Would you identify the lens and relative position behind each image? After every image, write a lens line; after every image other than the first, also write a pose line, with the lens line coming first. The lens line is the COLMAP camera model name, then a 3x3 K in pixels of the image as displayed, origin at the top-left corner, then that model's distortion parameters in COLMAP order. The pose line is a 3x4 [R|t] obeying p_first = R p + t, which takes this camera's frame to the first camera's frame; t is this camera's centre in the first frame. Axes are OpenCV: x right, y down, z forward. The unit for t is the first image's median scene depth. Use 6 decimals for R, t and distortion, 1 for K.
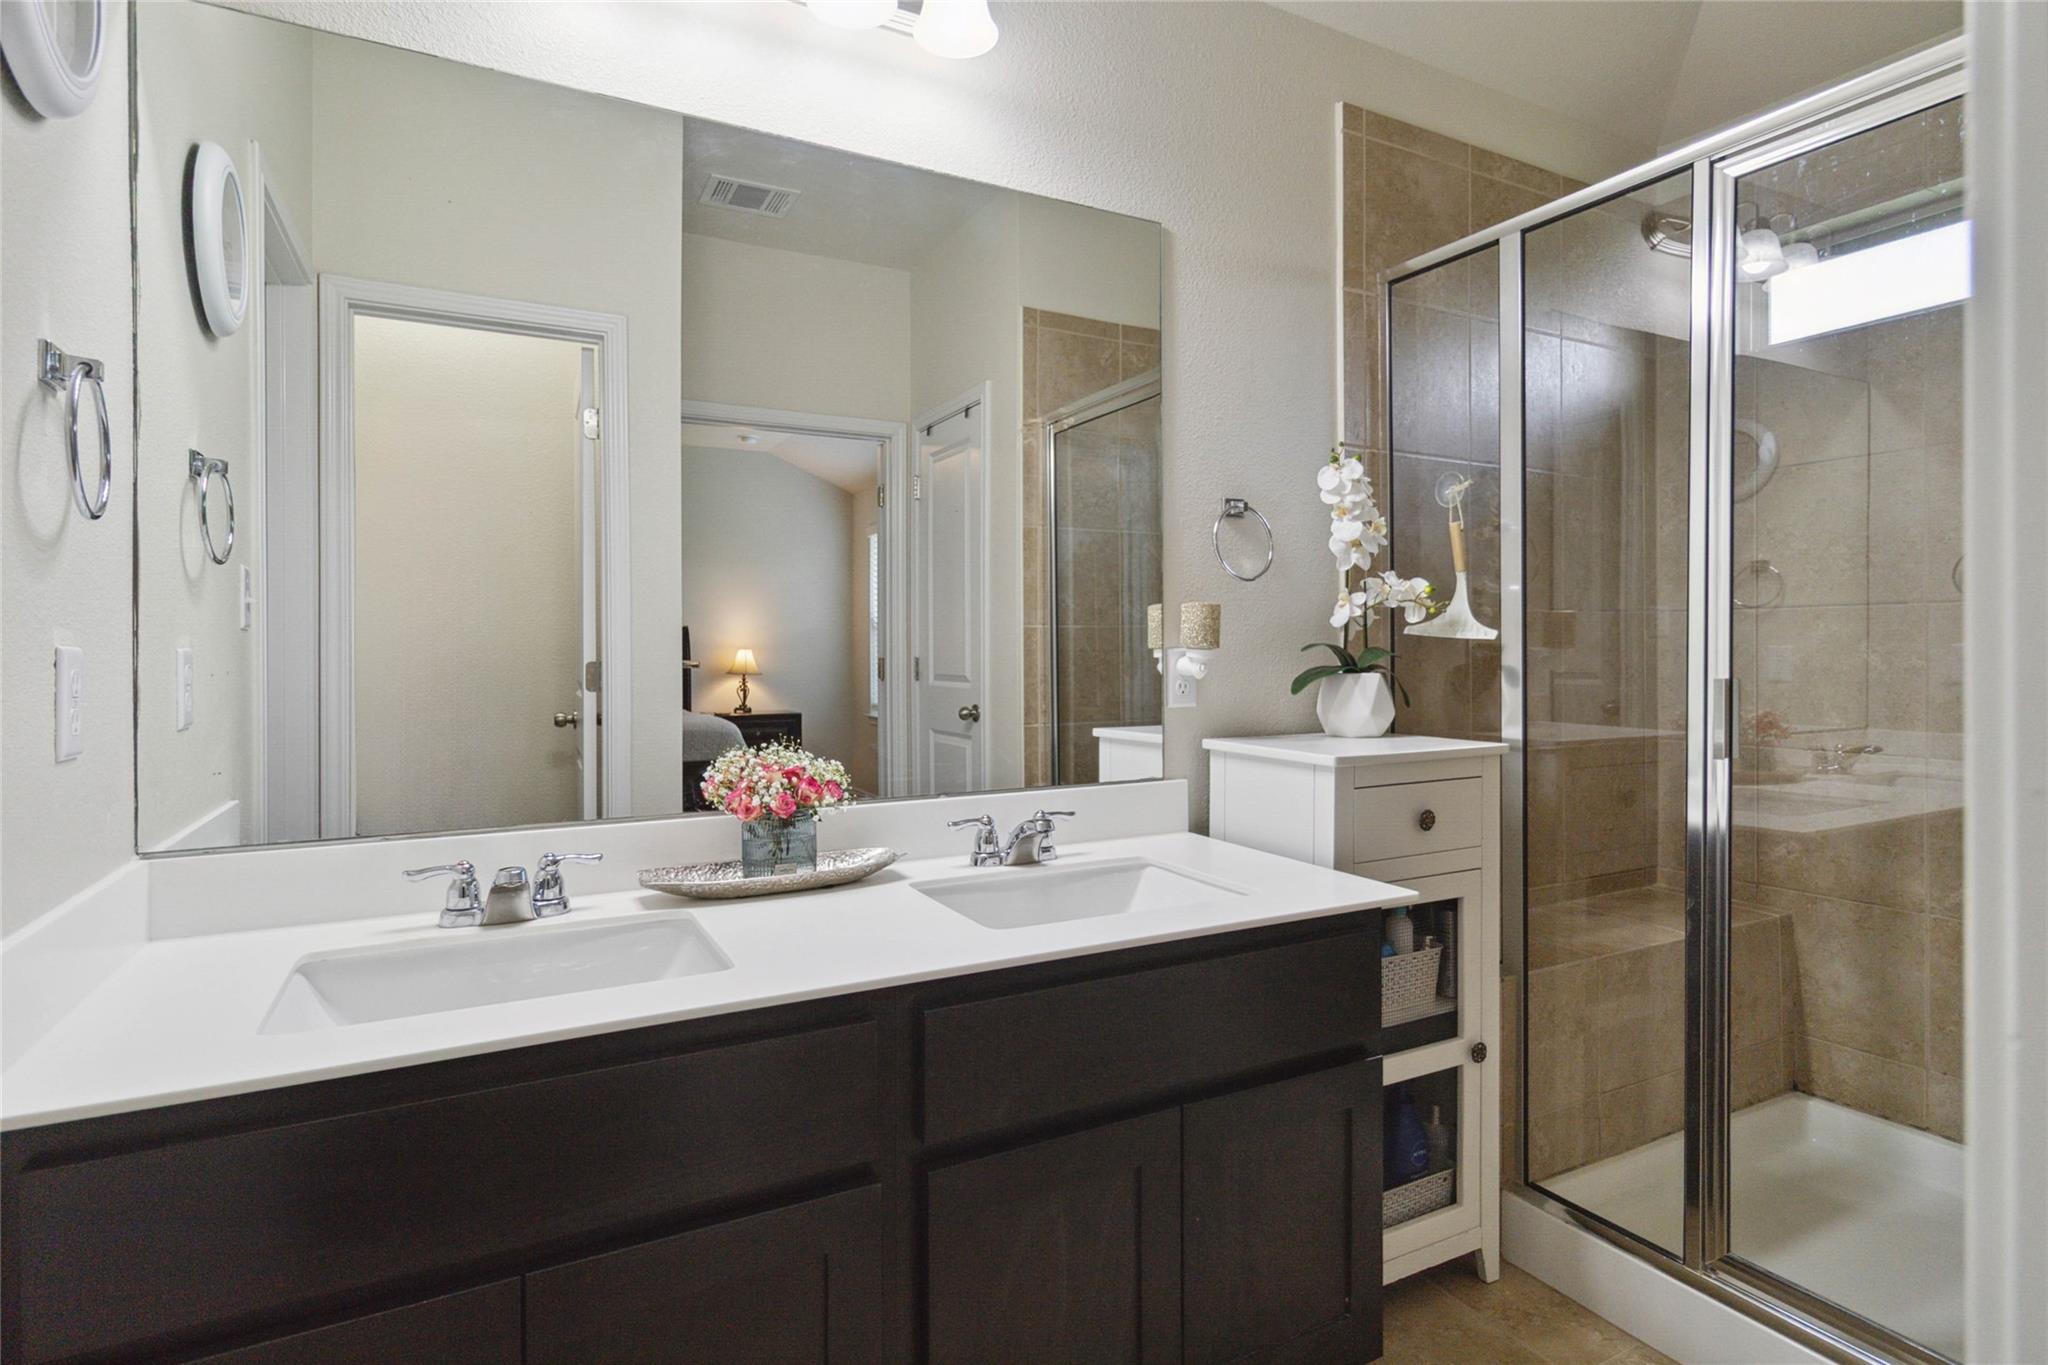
lens RADIAL K [[1130.5, 0, 1026.4], [0, 1130.5, 631.2], [0, 0, 1]] dist [0.005028, 0.000961]
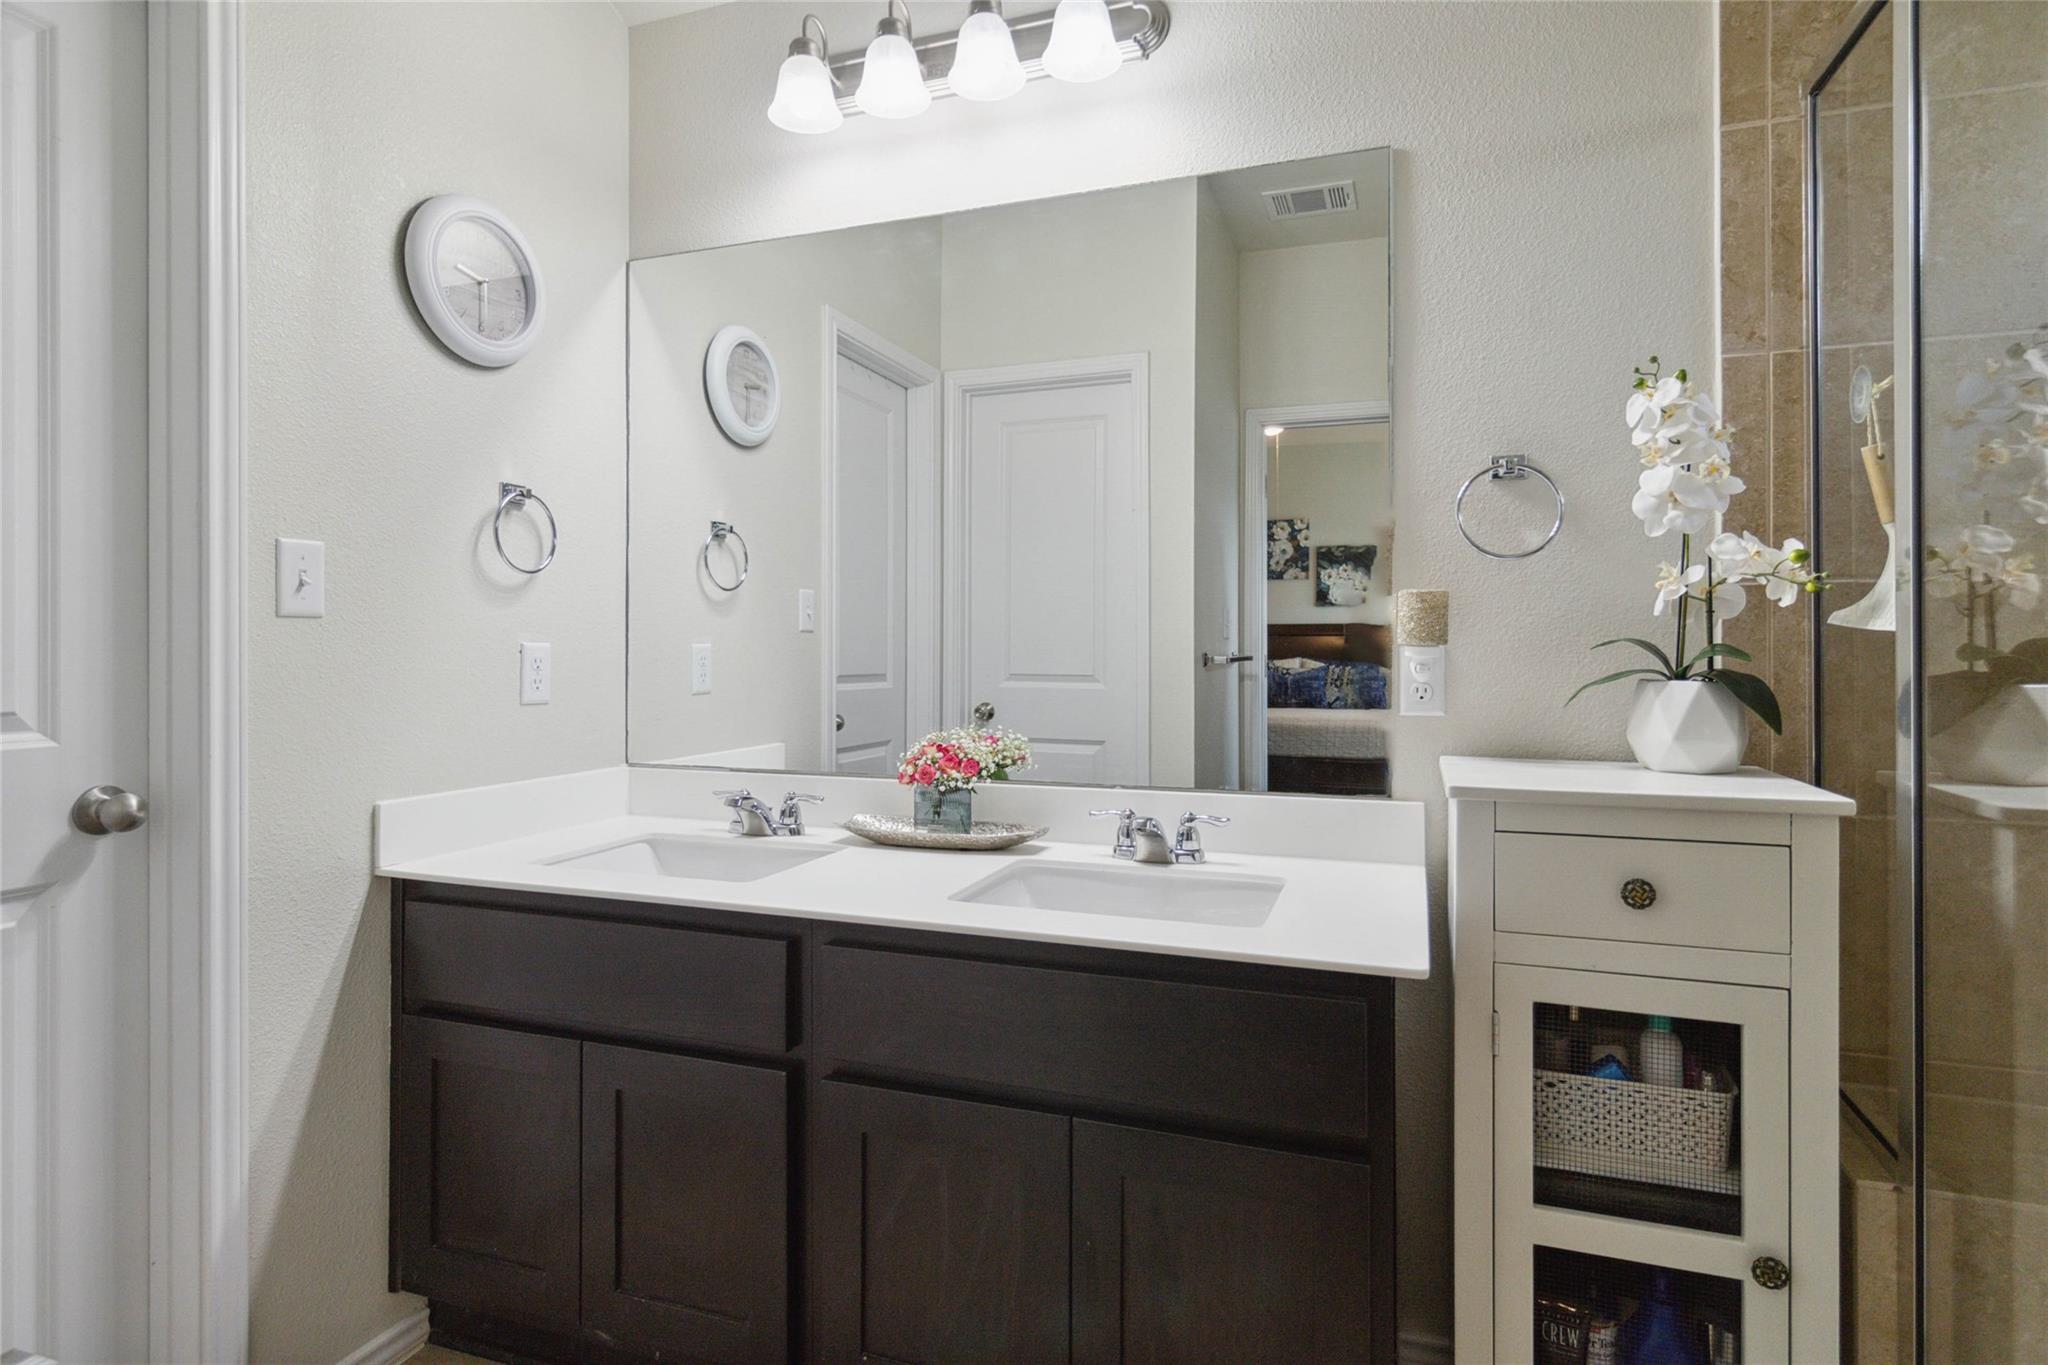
lens RADIAL K [[1069.9, 0, 1037.2], [0, 1069.9, 625.9], [0, 0, 1]] dist [-0.001180, 0.001235]
pose [[0.648359, -0.007324, -0.761299, 0.551599], [0.016235, 0.999859, 0.004207, -0.006416], [0.761161, -0.015088, 0.648387, 0.267850]]
